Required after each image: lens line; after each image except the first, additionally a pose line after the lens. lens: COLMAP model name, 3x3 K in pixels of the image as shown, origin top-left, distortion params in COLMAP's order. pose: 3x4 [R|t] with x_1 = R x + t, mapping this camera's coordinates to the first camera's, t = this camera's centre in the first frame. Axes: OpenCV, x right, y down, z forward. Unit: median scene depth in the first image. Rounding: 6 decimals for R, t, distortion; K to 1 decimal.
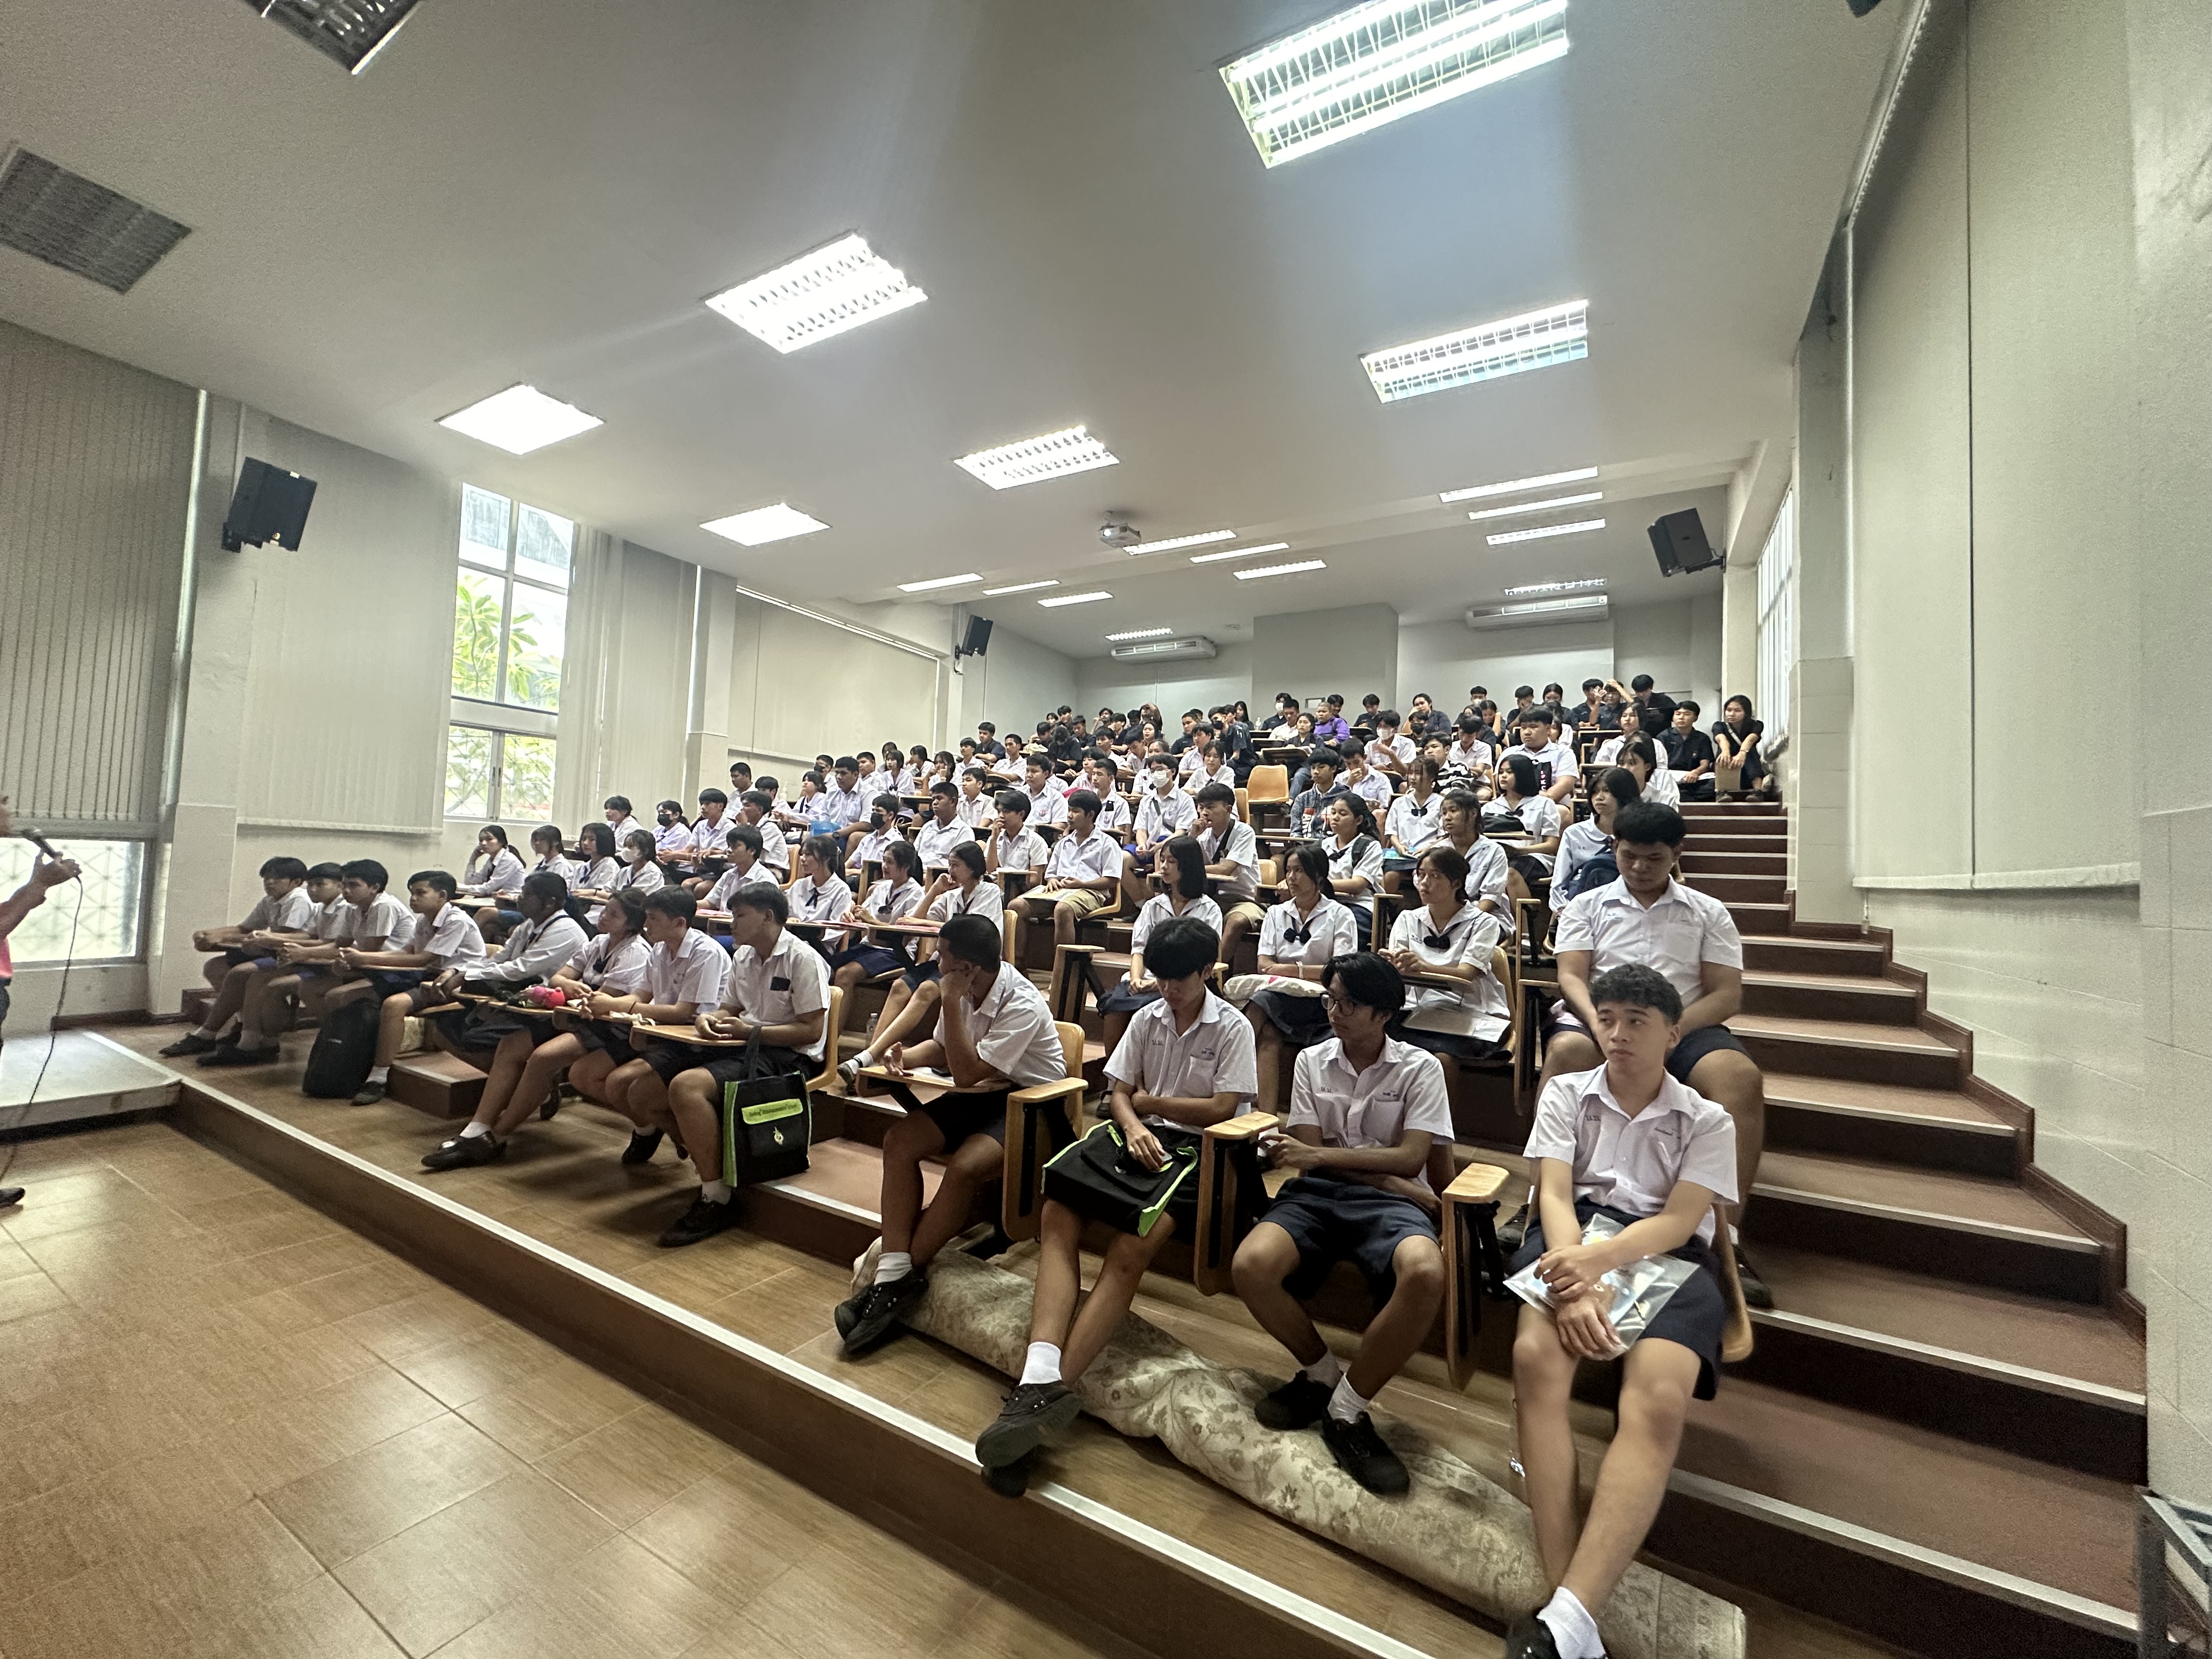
lens RADIAL K [[882.1, 0, 1106.0], [0, 882.1, 829.5], [0, 0, 1]] dist [-0.000251, 0.000261]
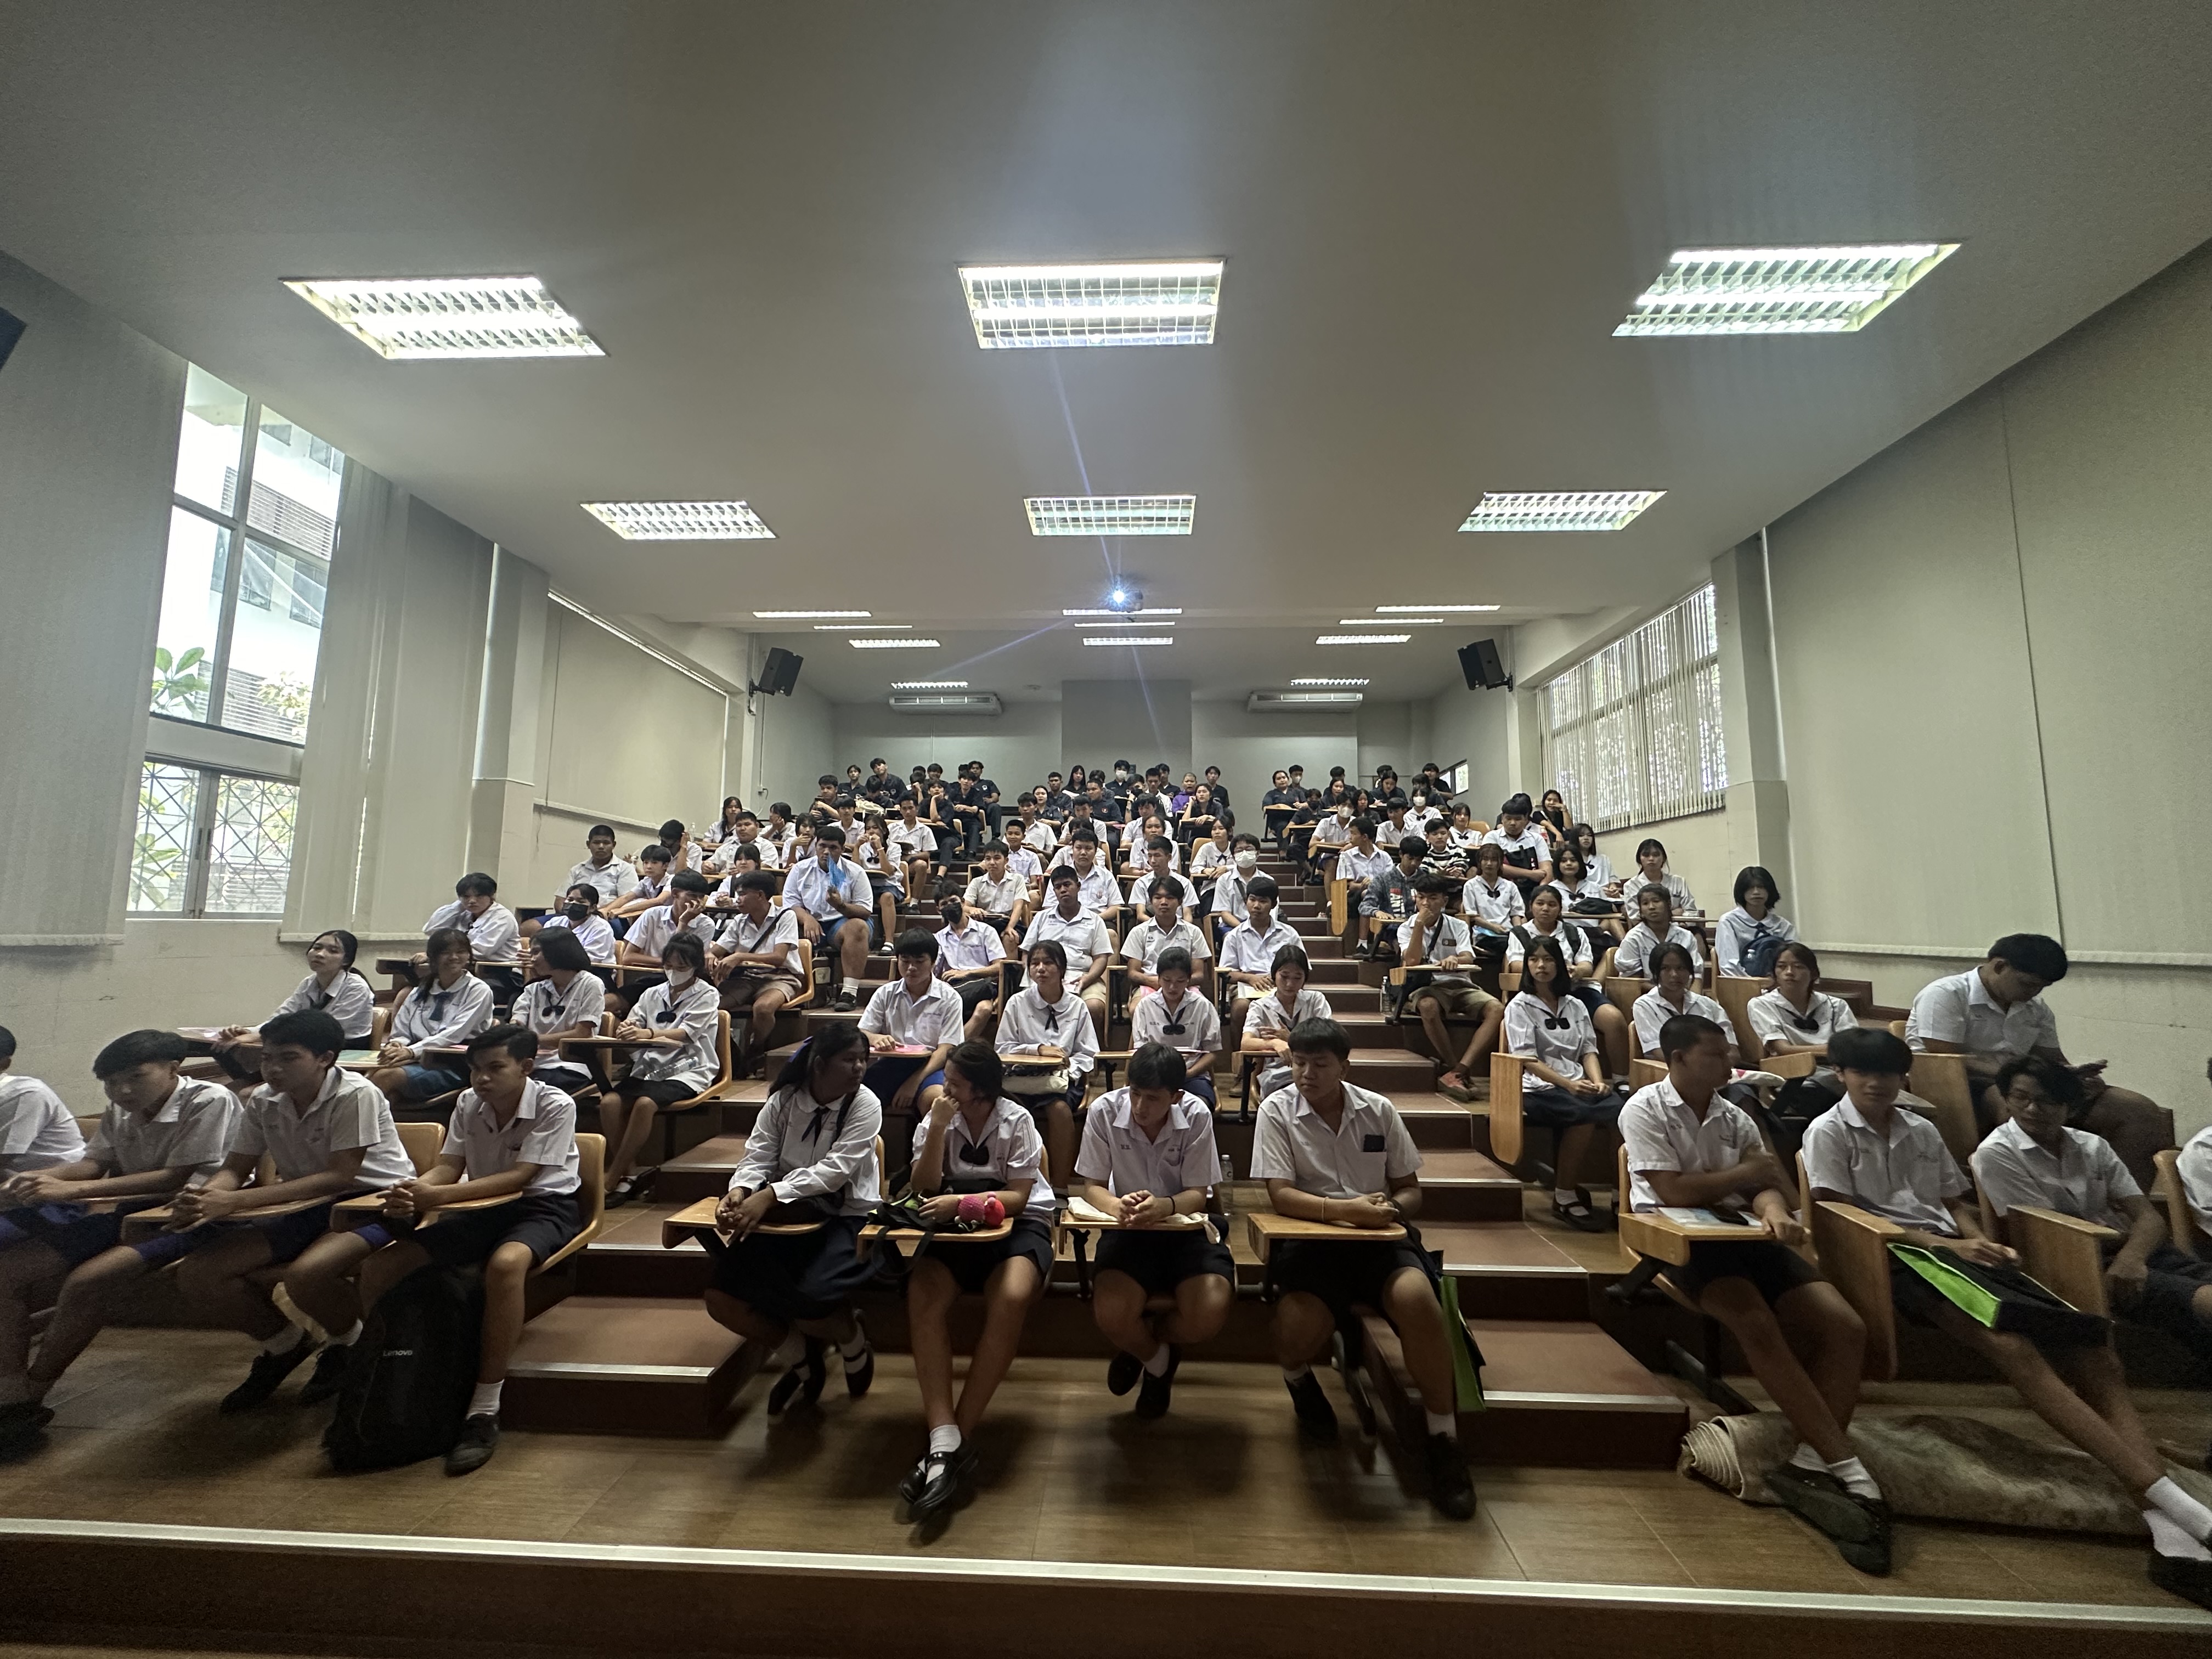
lens RADIAL K [[882.5, 0, 1106.0], [0, 882.5, 829.5], [0, 0, 1]] dist [-0.001670, 0.000176]
pose [[0.883585, 0.015931, 0.468000, -0.585822], [0.008144, 0.998747, -0.049374, -0.047939], [-0.468200, 0.047437, 0.882348, 0.224183]]
